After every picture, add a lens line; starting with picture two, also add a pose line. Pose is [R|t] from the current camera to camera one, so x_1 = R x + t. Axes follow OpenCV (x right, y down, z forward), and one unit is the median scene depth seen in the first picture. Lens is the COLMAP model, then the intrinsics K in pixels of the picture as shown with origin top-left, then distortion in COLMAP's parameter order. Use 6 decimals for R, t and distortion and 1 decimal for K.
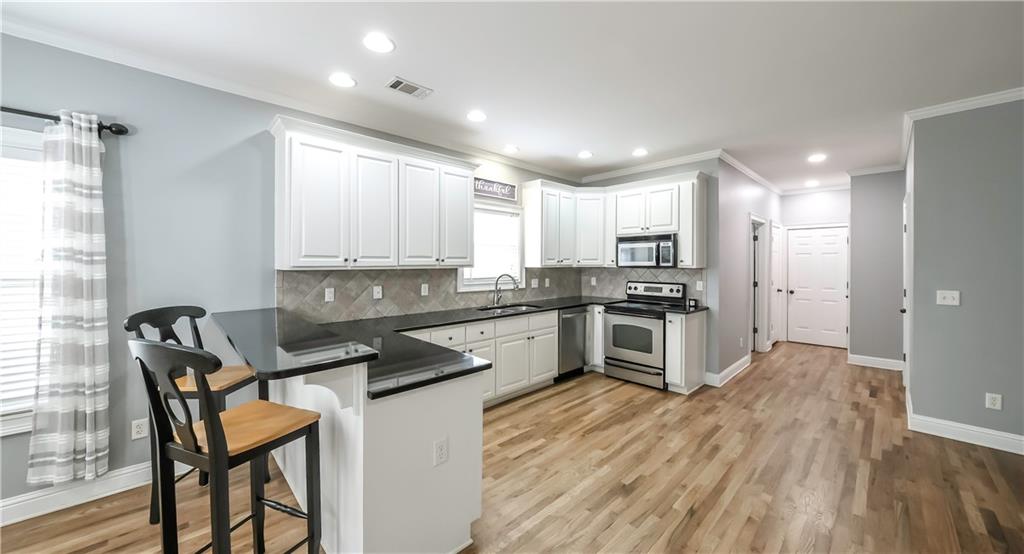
lens RADIAL K [[356.7, 0, 508.0], [0, 356.7, 262.1], [0, 0, 1]] dist [-0.000701, -0.000849]
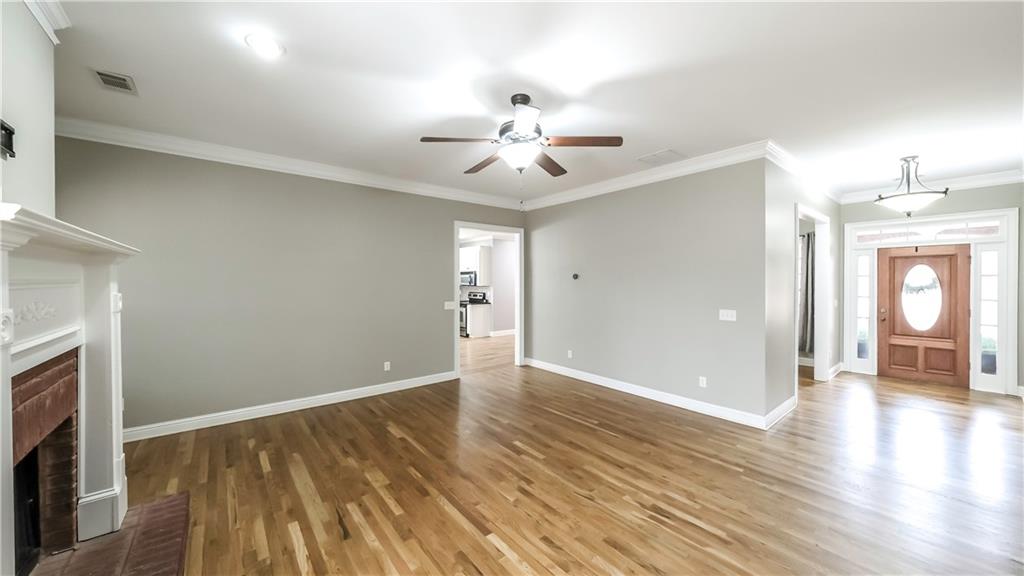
lens RADIAL K [[358.8, 0, 514.1], [0, 358.8, 284.9], [0, 0, 1]] dist [0.002083, -0.000616]
pose [[0.998105, -0.006769, -0.061164, 0.920388], [0.006766, 0.999977, -0.000251, 0.013536], [0.061165, -0.000163, 0.998128, -1.416208]]
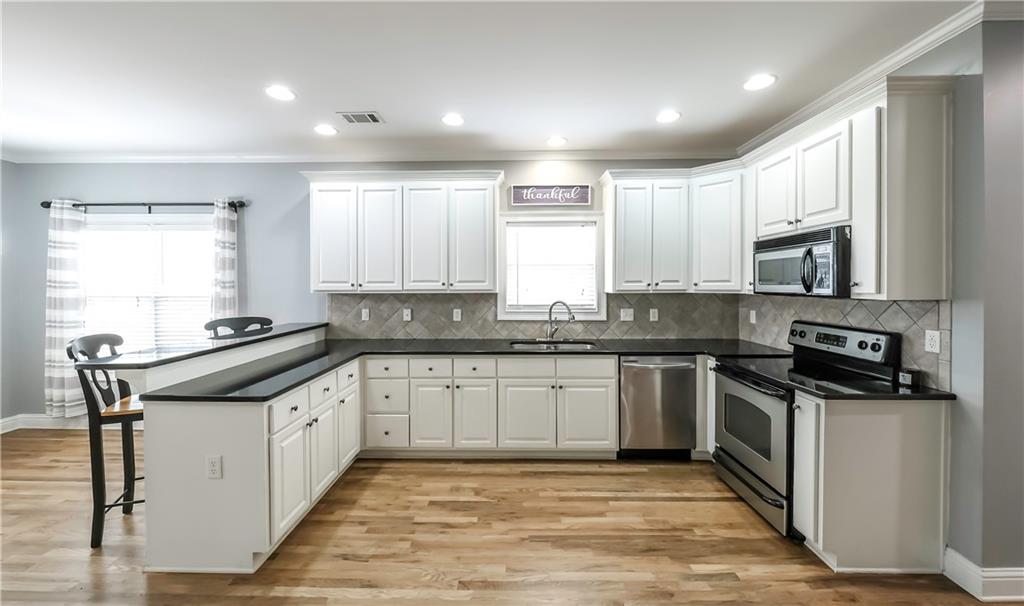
lens RADIAL K [[373.8, 0, 506.3], [0, 373.8, 285.6], [0, 0, 1]] dist [-0.007995, -0.000054]
pose [[0.717815, -0.000494, -0.696233, 0.520505], [0.003997, 0.999986, 0.003412, -0.004050], [0.696222, -0.005232, 0.717807, 0.351685]]
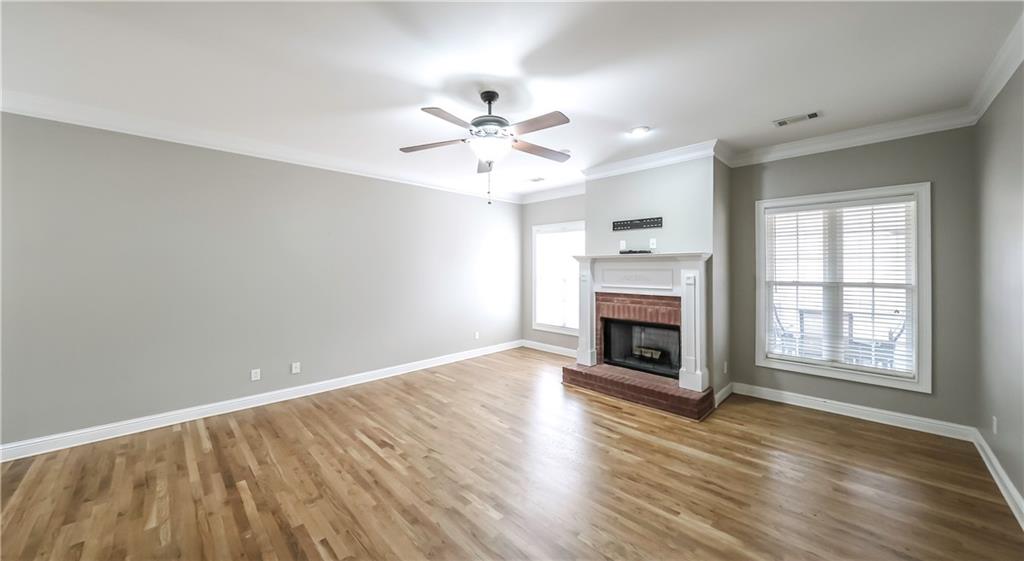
lens RADIAL K [[356.7, 0, 517.6], [0, 356.7, 270.8], [0, 0, 1]] dist [-0.000701, -0.000849]
pose [[-0.998736, -0.009187, -0.049420, 0.870237], [-0.009994, 0.999820, 0.016124, -0.004485], [0.049263, 0.016598, -0.998648, 0.009240]]
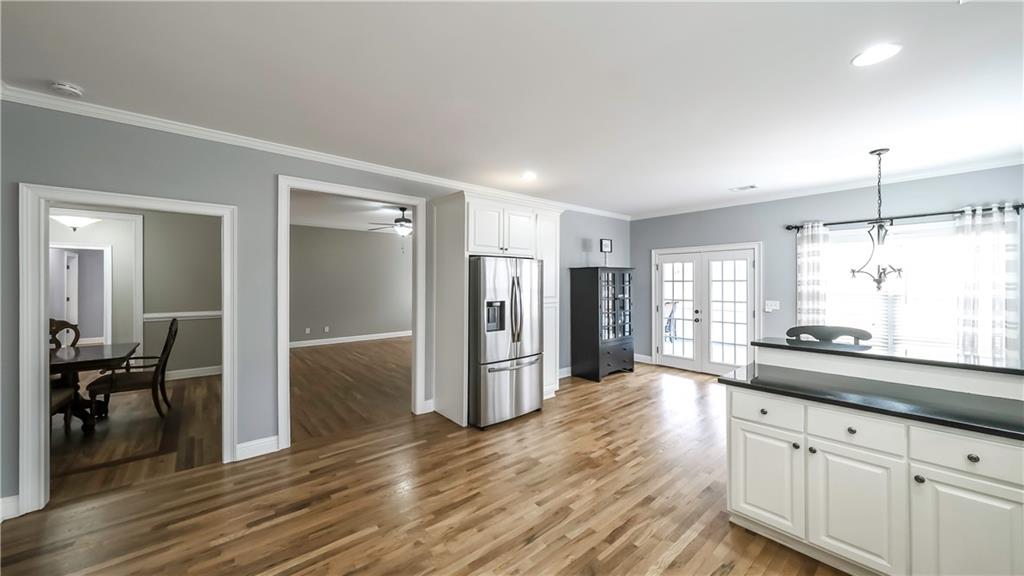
lens RADIAL K [[358.8, 0, 507.1], [0, 358.8, 282.5], [0, 0, 1]] dist [0.002083, -0.000616]
pose [[-0.998667, 0.001460, 0.051595, 0.275977], [0.001539, 0.999998, 0.001490, -0.011543], [-0.051593, 0.001567, -0.998667, 1.051501]]
